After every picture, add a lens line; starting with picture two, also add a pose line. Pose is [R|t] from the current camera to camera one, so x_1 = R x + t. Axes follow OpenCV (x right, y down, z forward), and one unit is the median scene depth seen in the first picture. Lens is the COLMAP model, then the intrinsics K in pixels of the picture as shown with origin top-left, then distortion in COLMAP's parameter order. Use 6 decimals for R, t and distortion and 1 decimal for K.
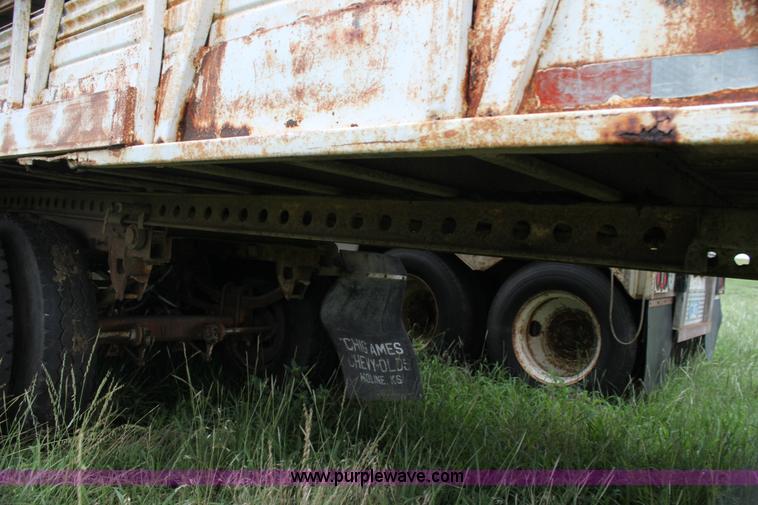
lens RADIAL K [[636.5, 0, 379.0], [0, 636.5, 252.5], [0, 0, 1]] dist [-0.184943, 0.192773]
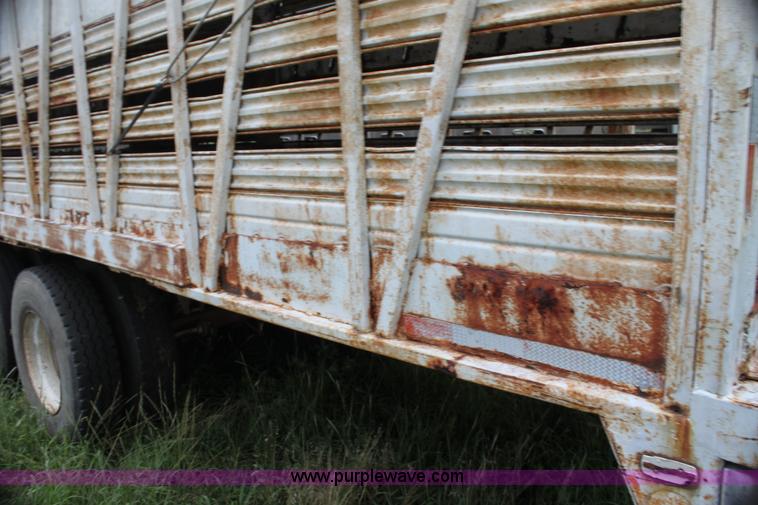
lens RADIAL K [[636.5, 0, 379.0], [0, 636.5, 252.5], [0, 0, 1]] dist [-0.184943, 0.192773]
pose [[0.990897, -0.106556, -0.082269, 0.262050], [0.119413, 0.977881, 0.171725, -0.589149], [0.062151, -0.179985, 0.981704, -0.622613]]
